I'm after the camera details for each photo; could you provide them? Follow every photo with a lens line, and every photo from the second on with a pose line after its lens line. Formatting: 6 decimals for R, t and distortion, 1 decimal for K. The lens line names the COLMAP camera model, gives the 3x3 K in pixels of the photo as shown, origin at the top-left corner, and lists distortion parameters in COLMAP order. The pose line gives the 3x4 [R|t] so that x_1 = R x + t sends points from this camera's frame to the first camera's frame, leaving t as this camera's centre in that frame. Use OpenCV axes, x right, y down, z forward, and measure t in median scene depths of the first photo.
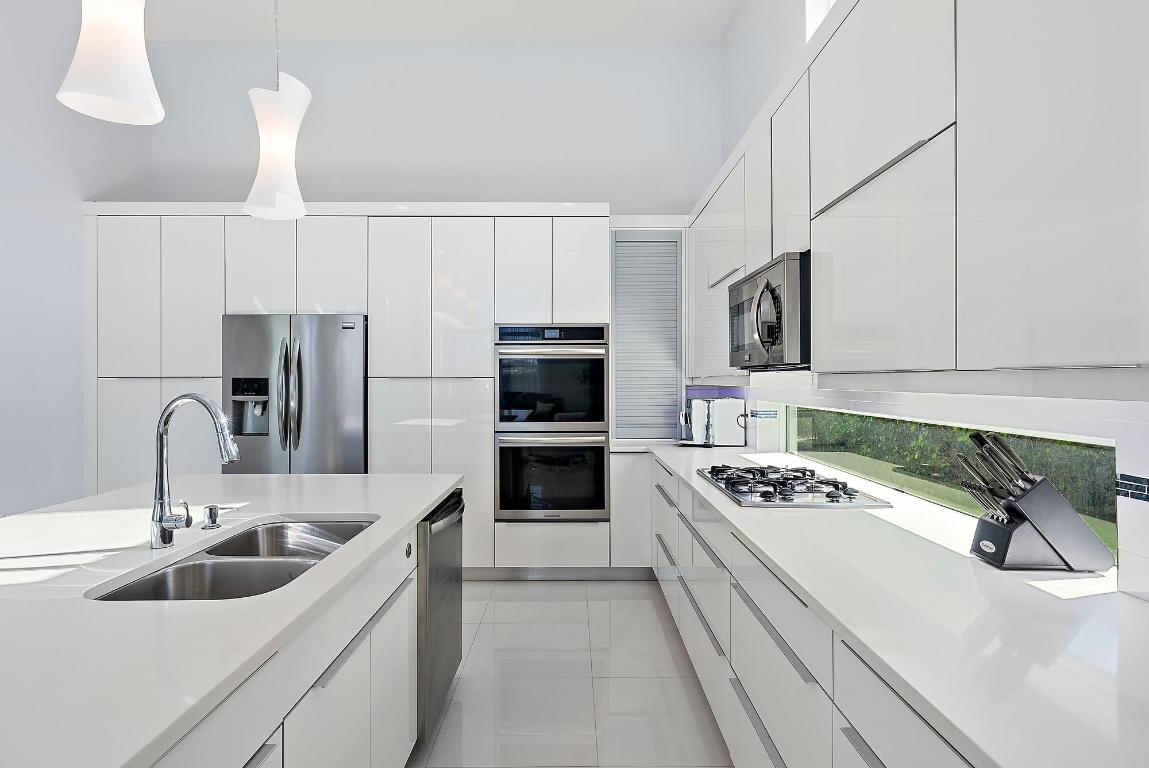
lens RADIAL K [[580.4, 0, 574.5], [0, 580.4, 384.0], [0, 0, 1]] dist [0.000821, 0.000064]
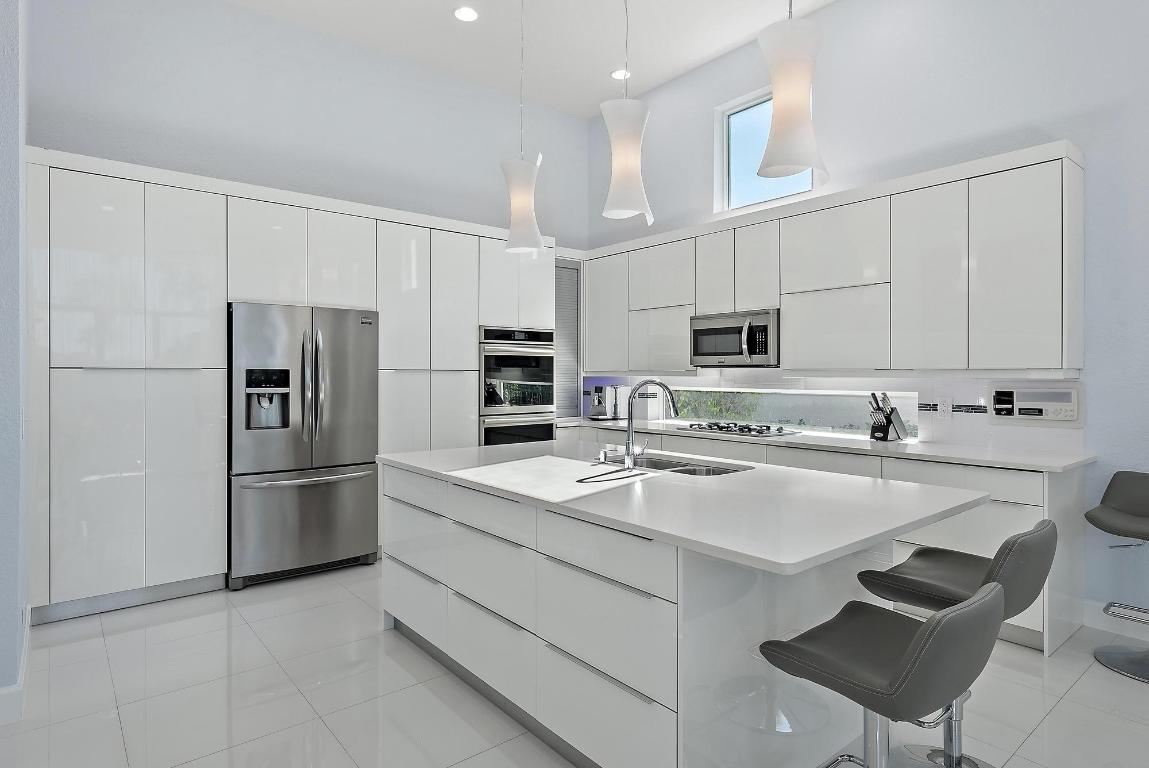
lens RADIAL K [[634.9, 0, 574.5], [0, 634.9, 384.0], [0, 0, 1]] dist [-0.000573, -0.000118]
pose [[0.776731, -0.008130, 0.629780, -0.815196], [0.002108, 0.999945, 0.010309, 0.003798], [-0.629829, -0.006679, 0.776705, -0.144451]]
